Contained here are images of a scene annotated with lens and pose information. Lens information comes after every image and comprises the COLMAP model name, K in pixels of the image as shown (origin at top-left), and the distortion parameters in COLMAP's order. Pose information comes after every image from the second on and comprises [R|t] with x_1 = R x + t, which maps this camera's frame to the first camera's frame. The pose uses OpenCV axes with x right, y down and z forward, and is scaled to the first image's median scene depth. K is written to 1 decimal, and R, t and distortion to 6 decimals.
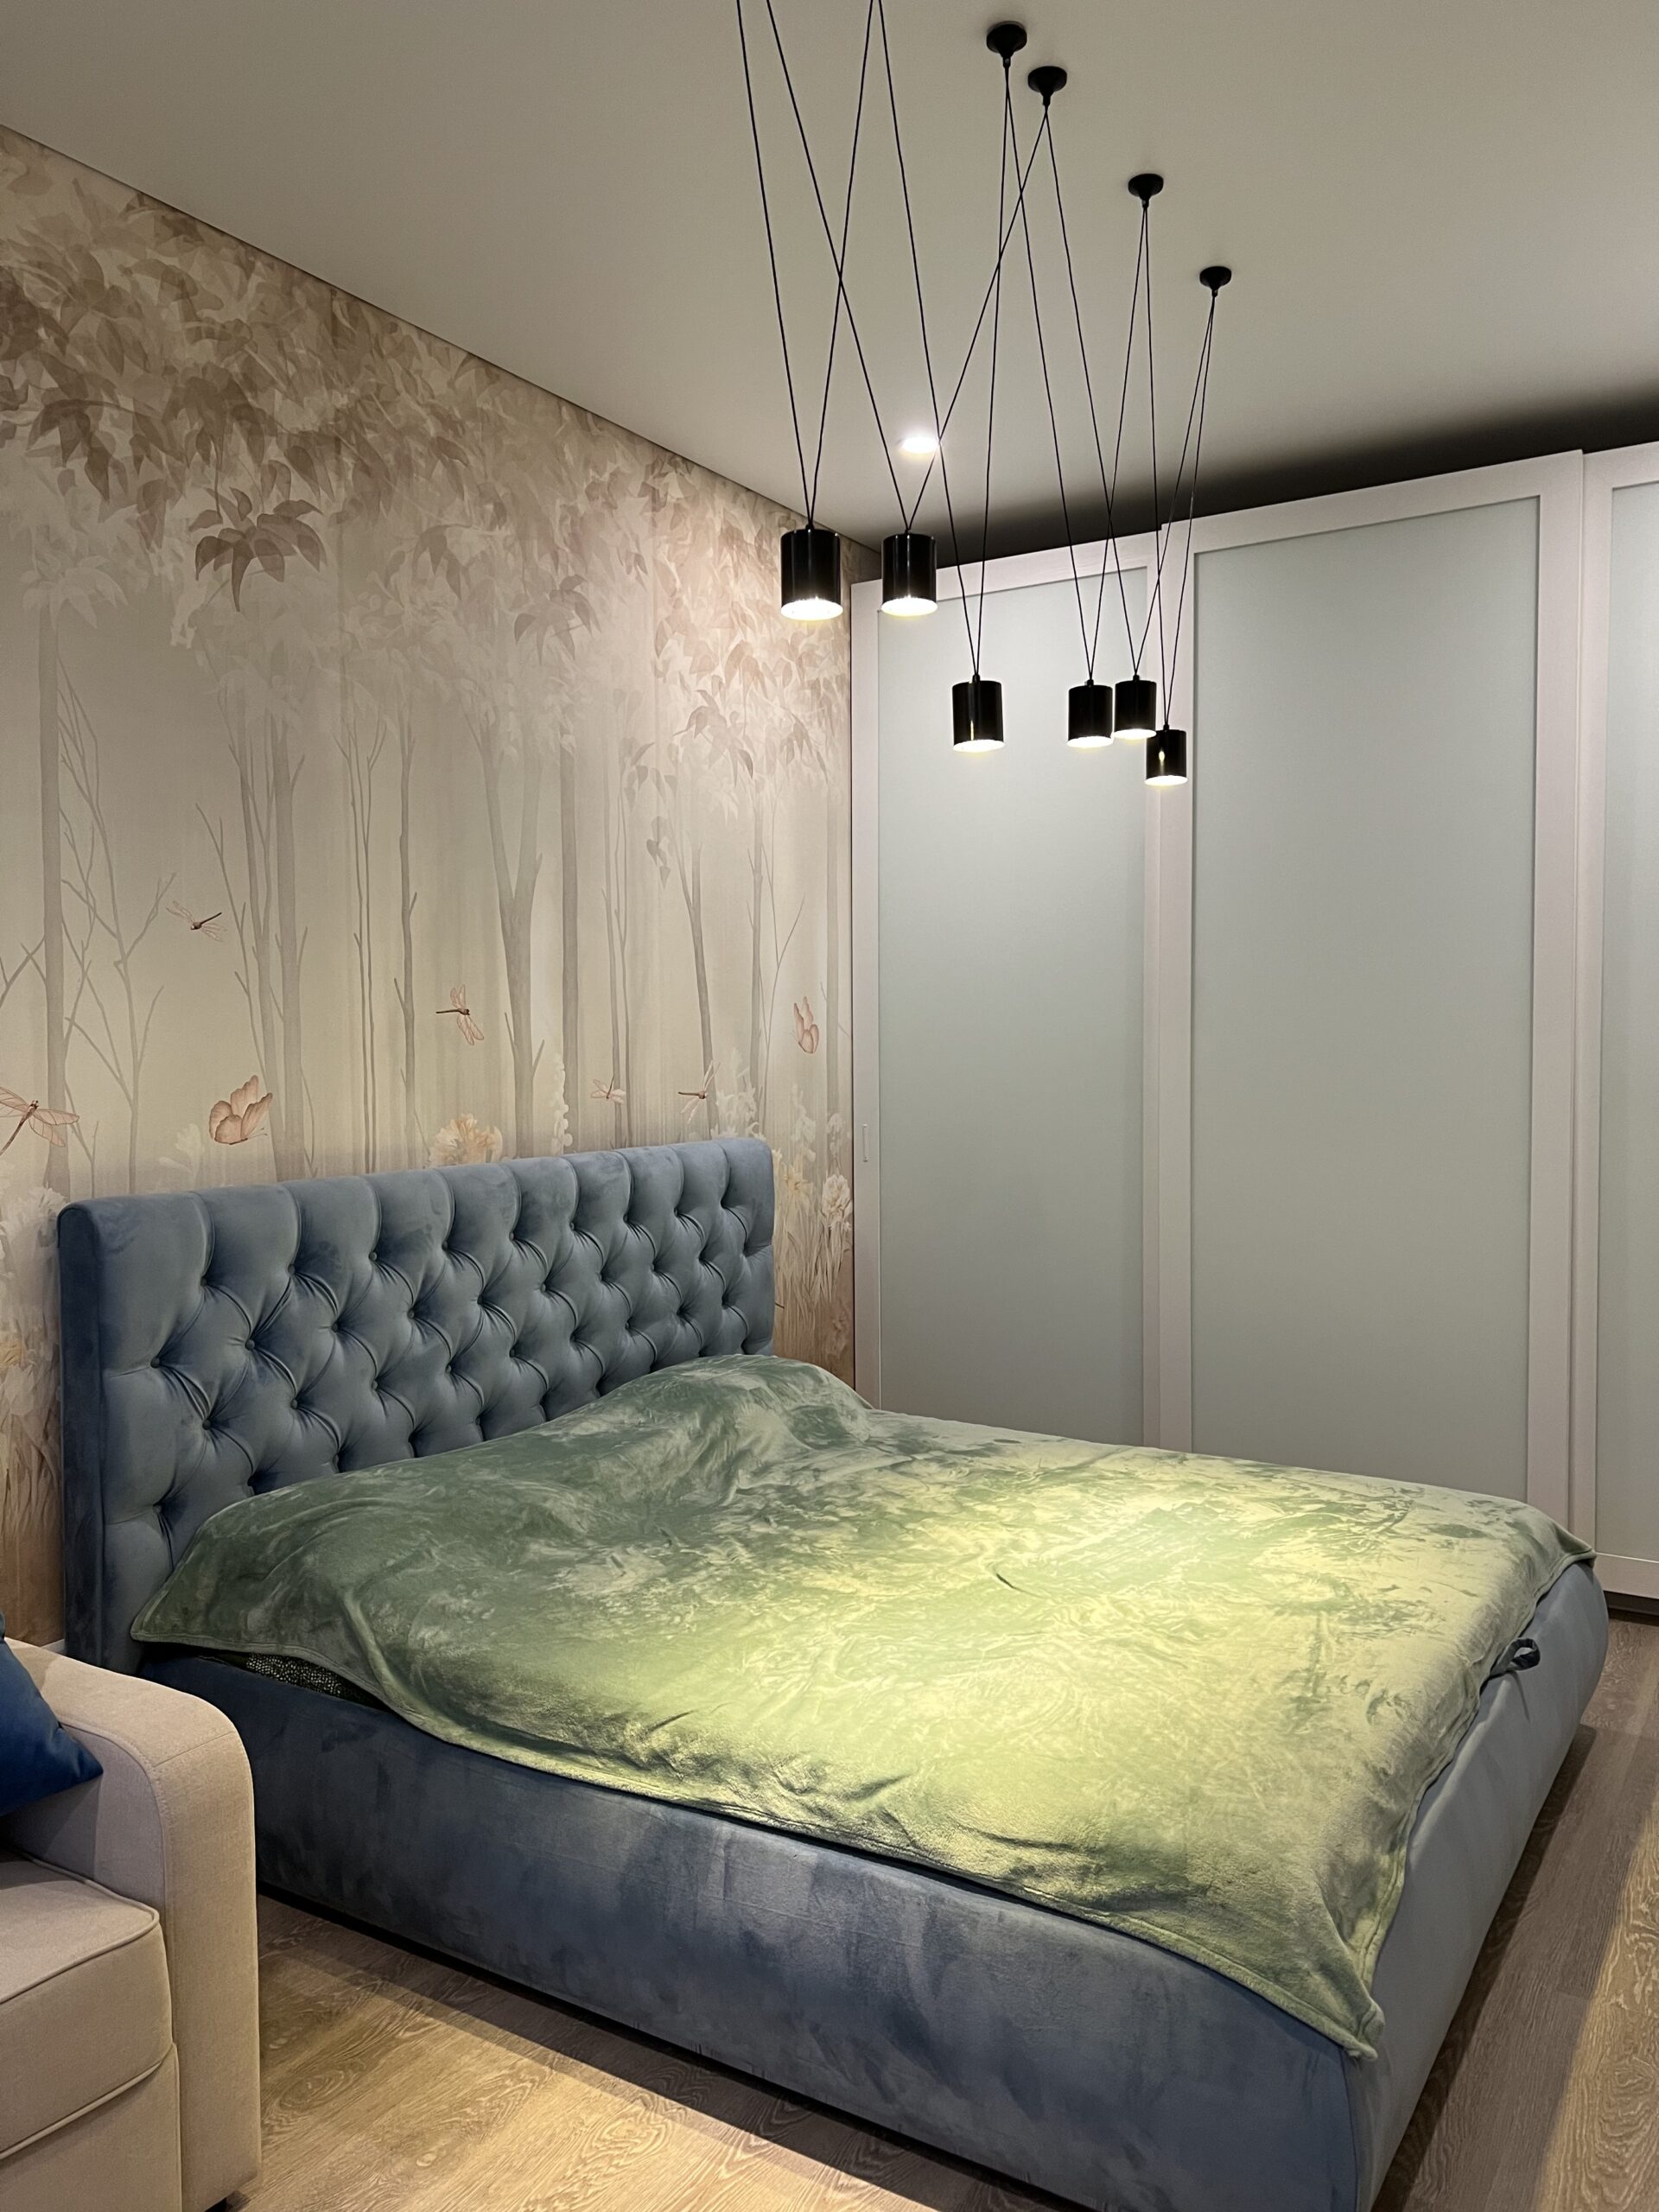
lens RADIAL K [[1657.3, 0, 843.0], [0, 1657.3, 1104.5], [0, 0, 1]] dist [0.047759, -0.049609]
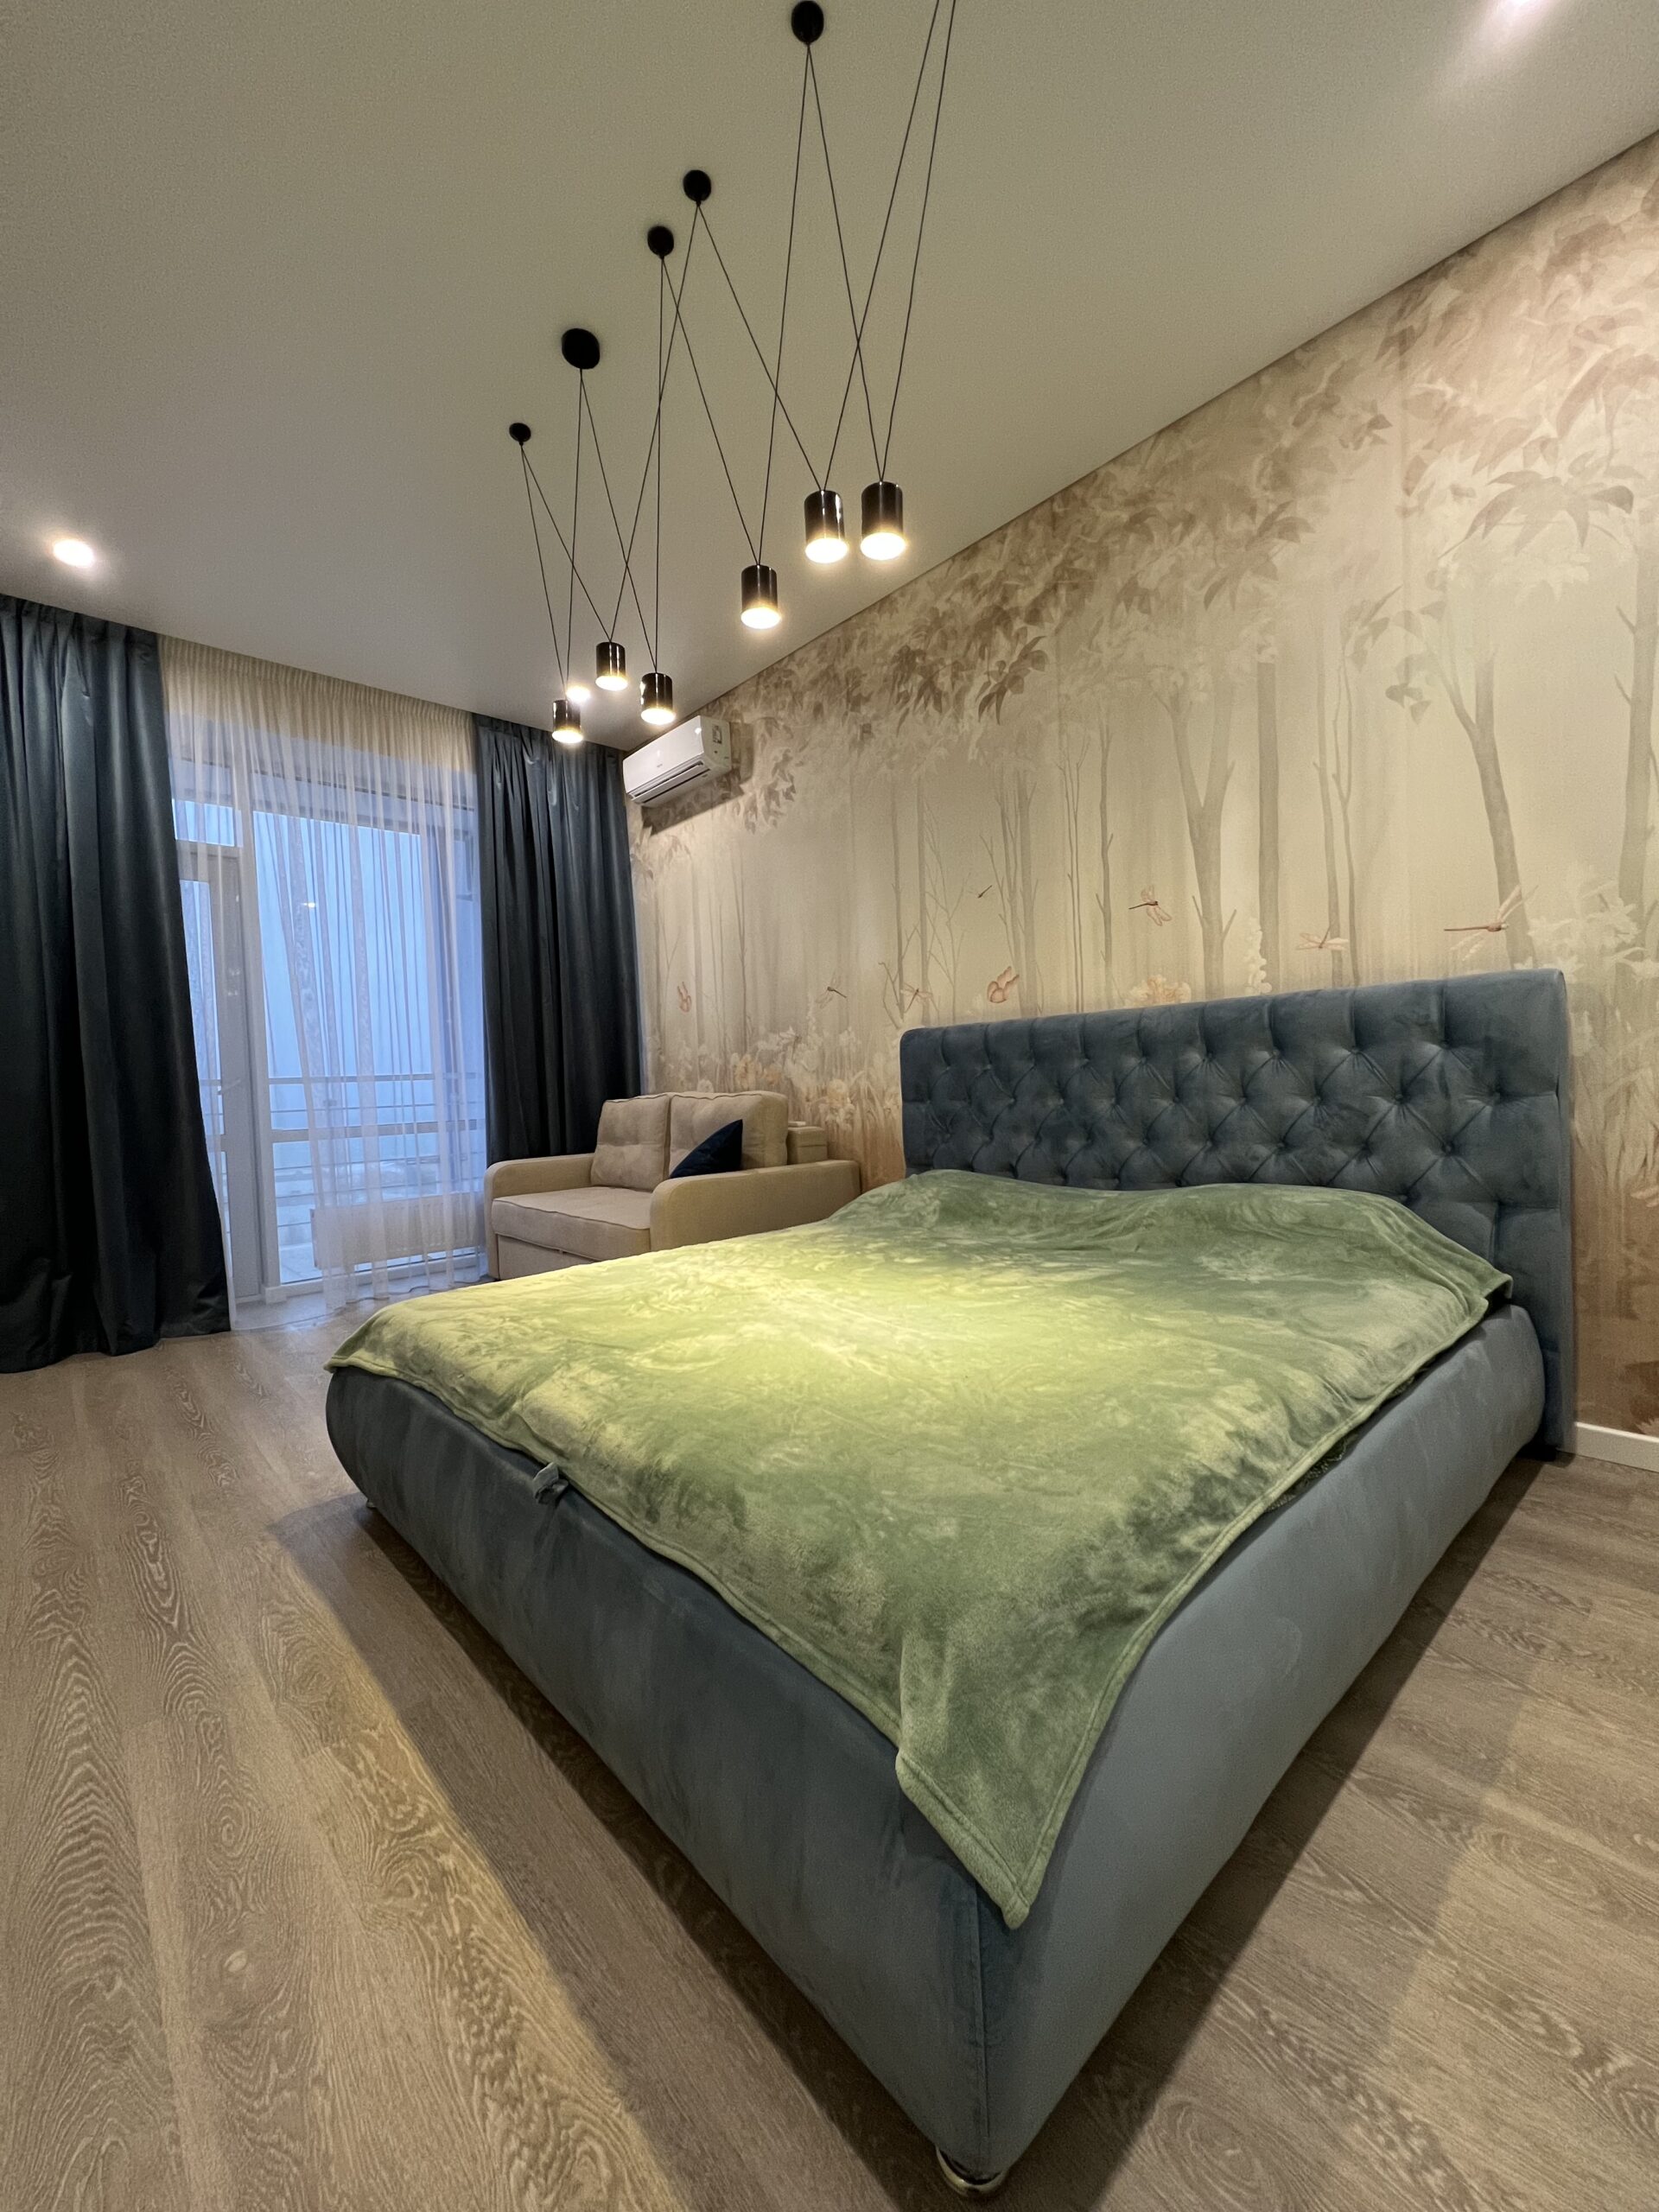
lens RADIAL K [[876.4, 0, 817.4], [0, 876.4, 1107.9], [0, 0, 1]] dist [-0.000722, 0.000538]
pose [[-0.281891, 0.040355, -0.958597, 0.665902], [-0.001202, 0.999099, 0.042414, 0.100819], [0.959446, 0.013108, -0.281589, 1.059065]]
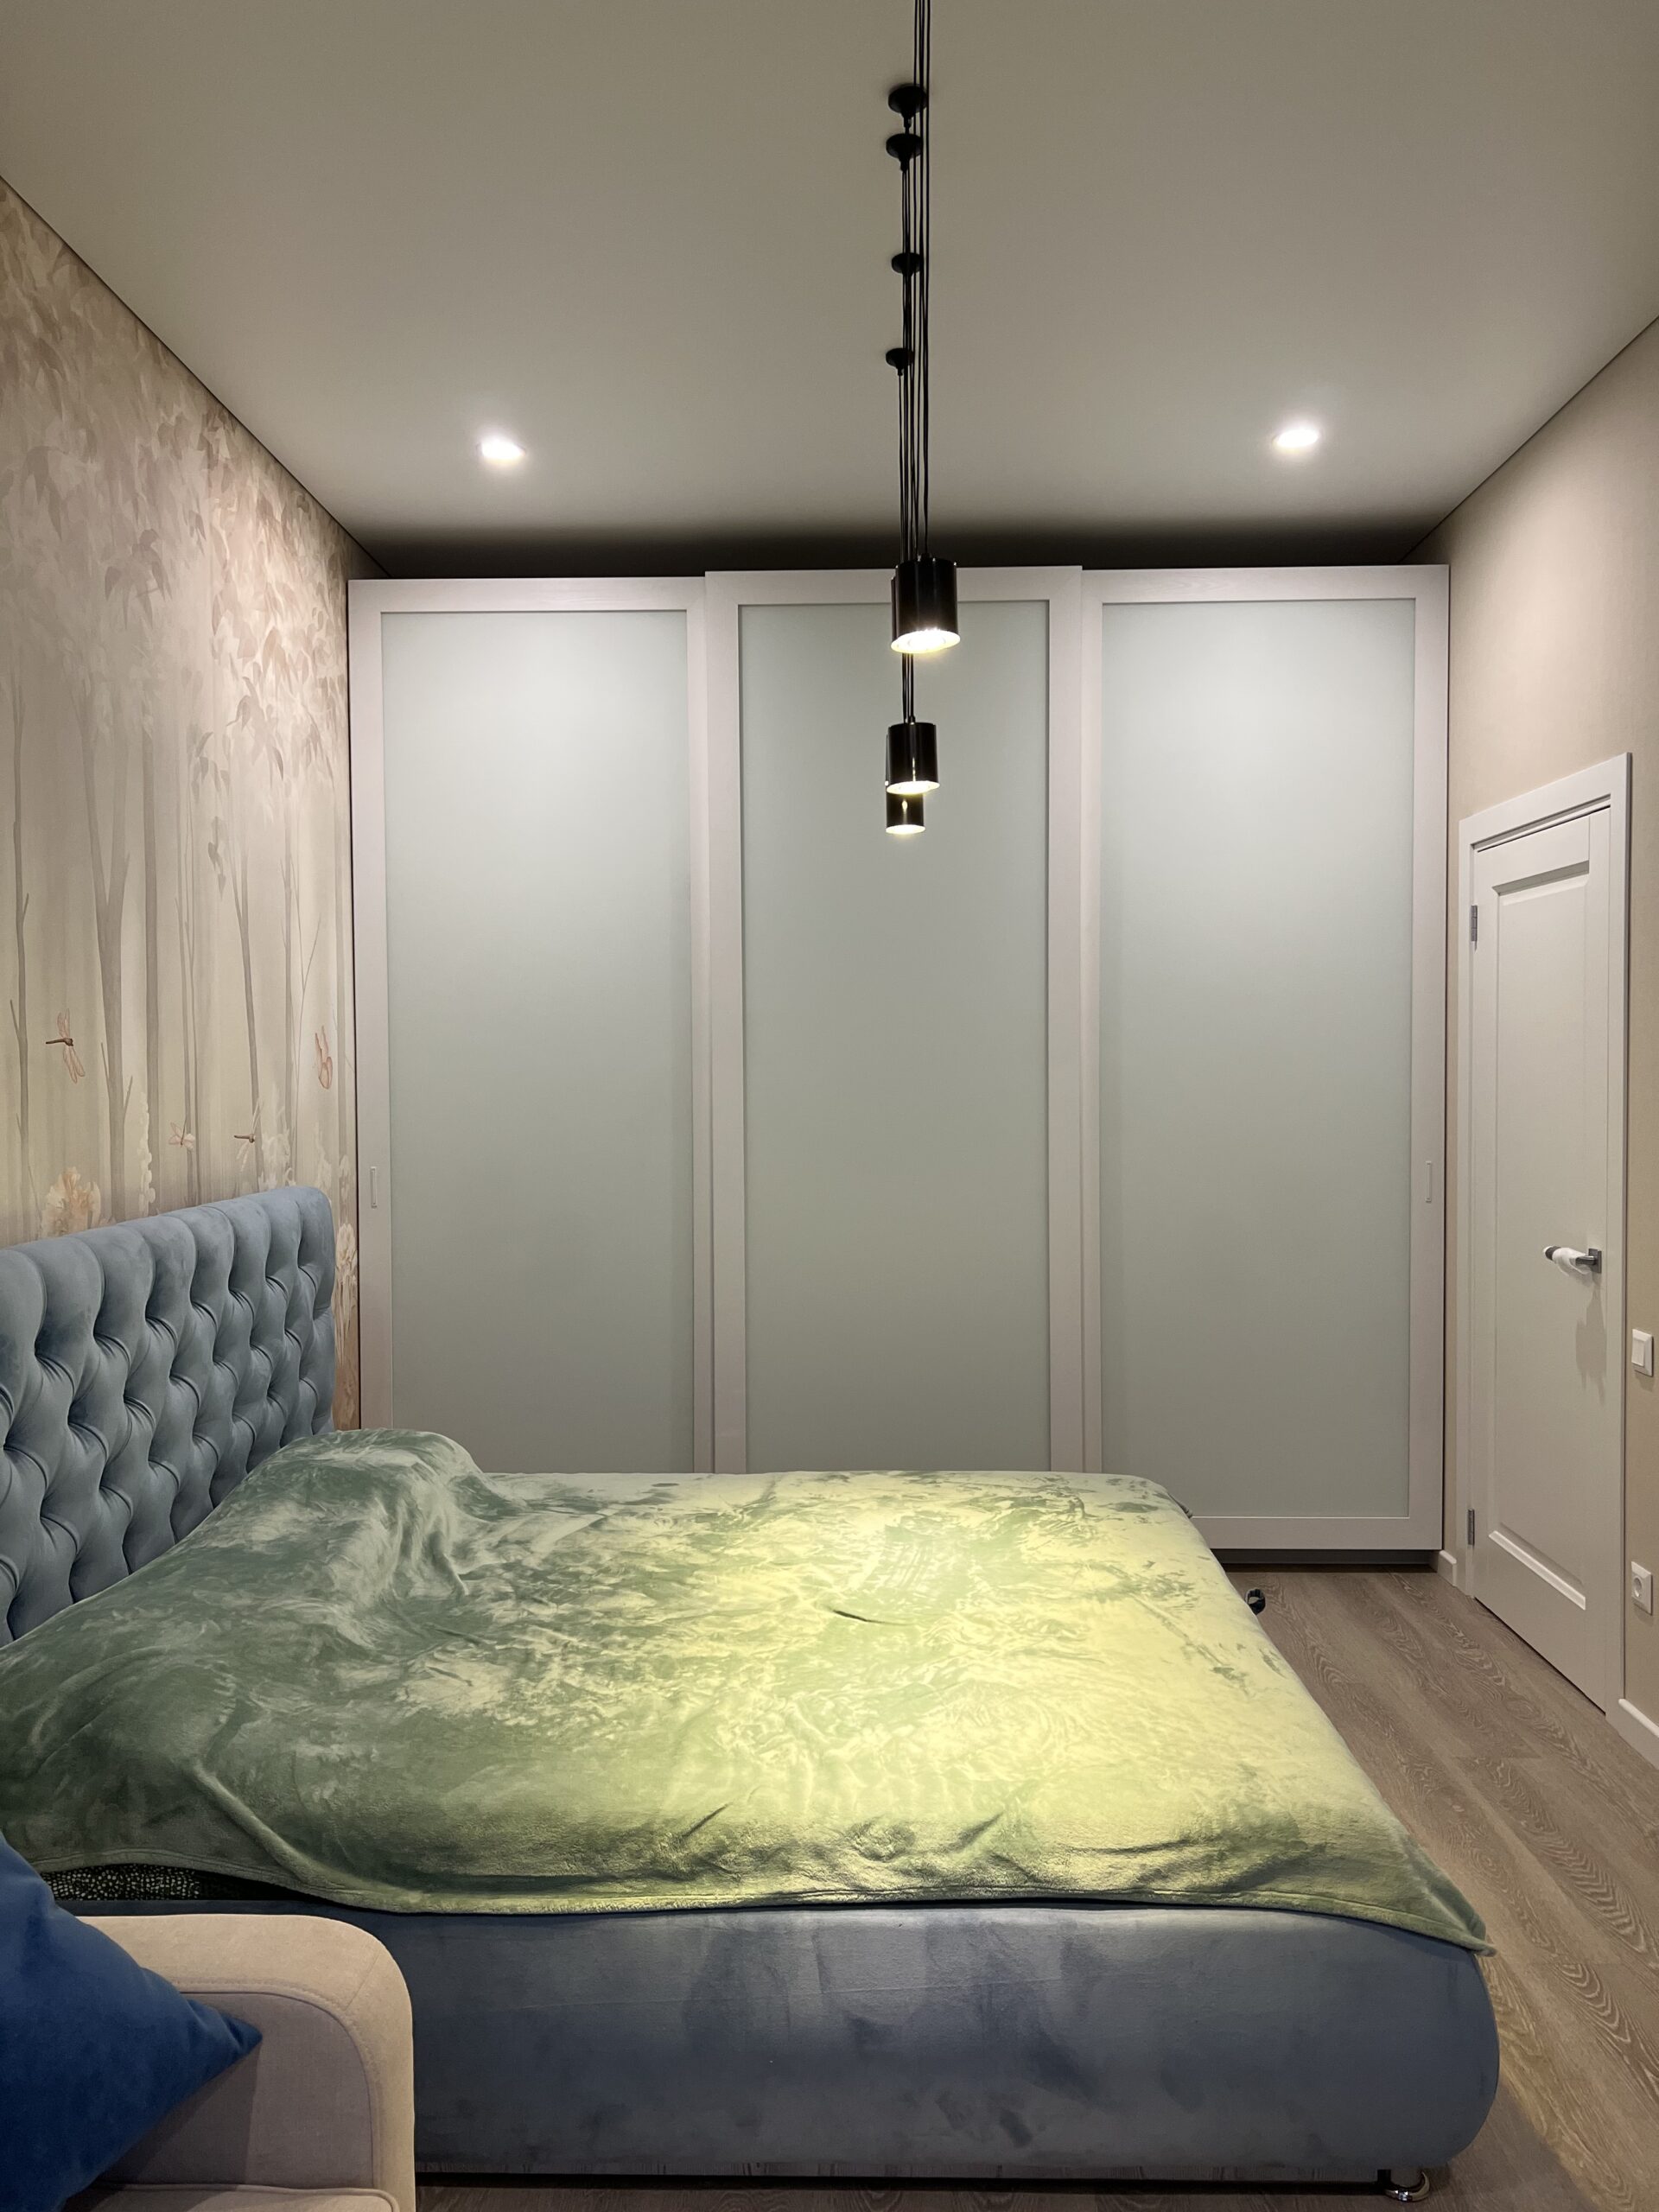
lens RADIAL K [[1657.3, 0, 829.5], [0, 1657.3, 1102.1], [0, 0, 1]] dist [0.047759, -0.049609]
pose [[0.863319, -0.011689, 0.504523, -0.361138], [0.022425, 0.999633, -0.015213, -0.006363], [-0.504160, 0.024447, 0.863264, 0.119216]]
